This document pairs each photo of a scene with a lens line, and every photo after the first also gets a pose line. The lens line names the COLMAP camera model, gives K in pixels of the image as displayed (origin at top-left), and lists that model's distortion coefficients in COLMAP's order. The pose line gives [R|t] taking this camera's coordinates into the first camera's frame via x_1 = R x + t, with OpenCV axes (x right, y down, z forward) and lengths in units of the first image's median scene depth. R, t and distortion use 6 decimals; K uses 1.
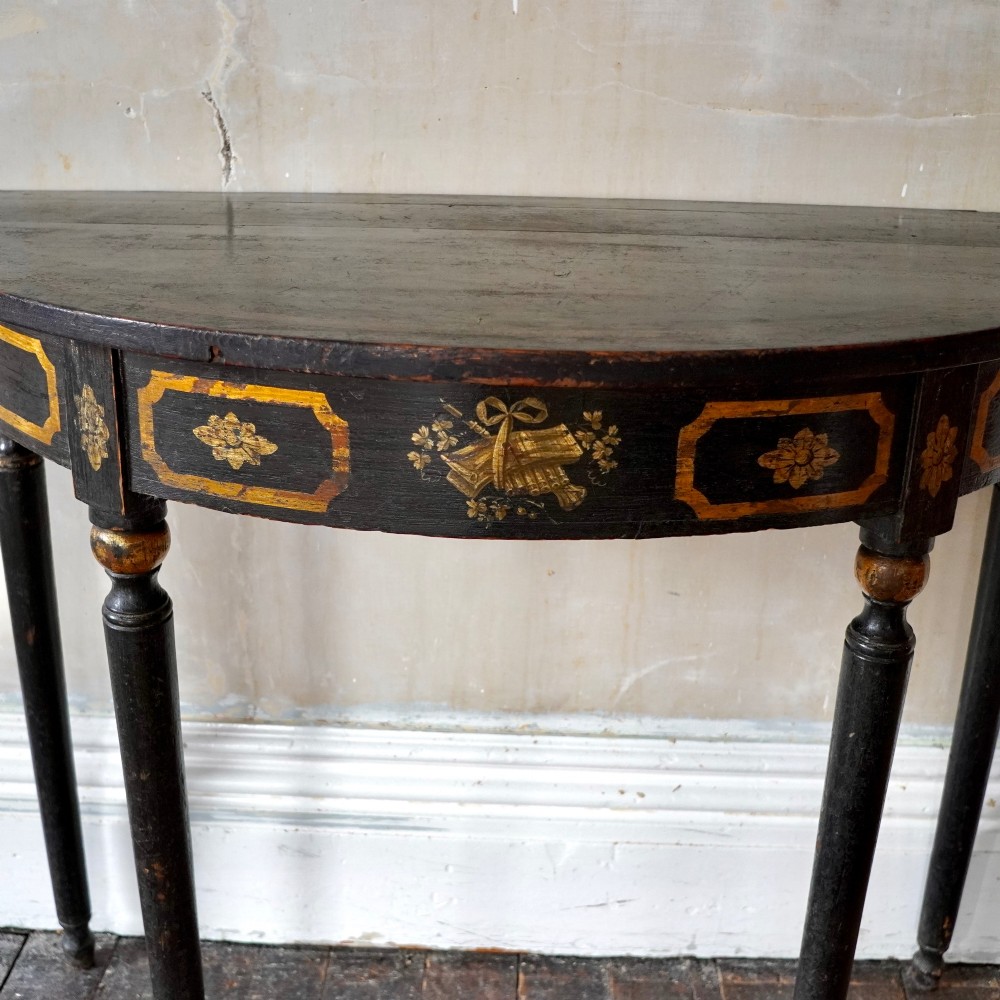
lens RADIAL K [[1300.8, 0, 498.5], [0, 1300.8, 513.9], [0, 0, 1]] dist [-0.125170, 0.000000]
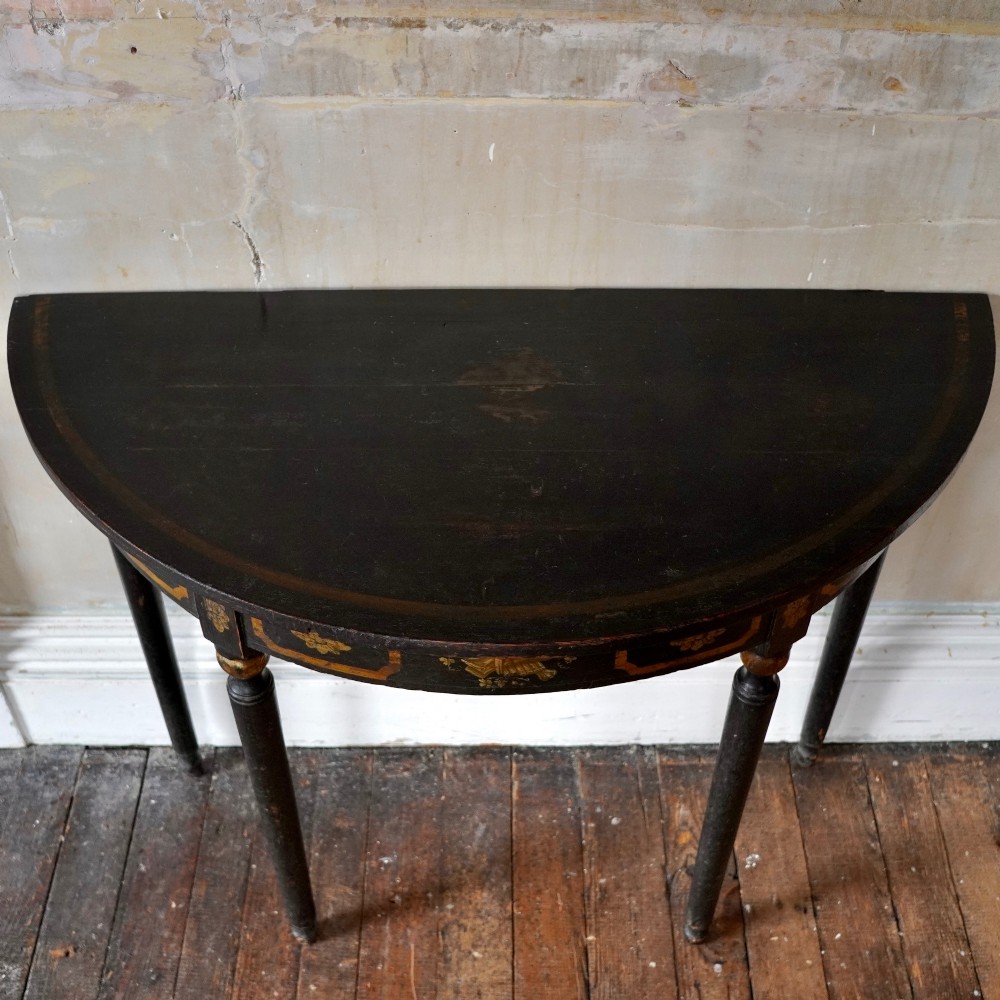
lens RADIAL K [[1300.8, 0, 497.6], [0, 1300.8, 508.5], [0, 0, 1]] dist [-0.125170, 0.000000]
pose [[0.999087, -0.040140, 0.014608, -0.011631], [0.031493, 0.923231, 0.382952, -0.549954], [-0.028858, -0.382142, 0.923653, -0.236989]]
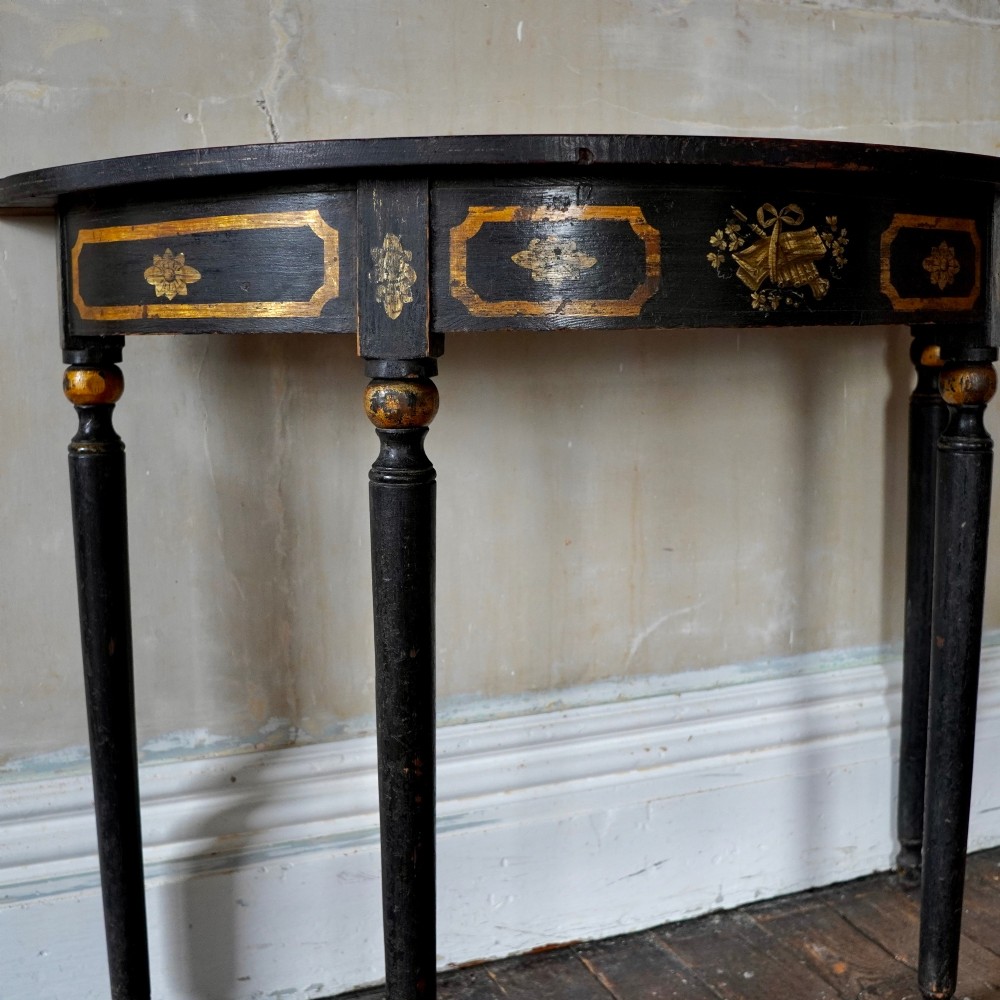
lens RADIAL K [[1300.8, 0, 500.0], [0, 1300.8, 514.1], [0, 0, 1]] dist [-0.125170, 0.000000]
pose [[0.915685, -0.099287, 0.389439, -0.513002], [0.188694, 0.961771, -0.198473, 0.269342], [-0.354845, 0.255223, 0.899414, 0.037065]]
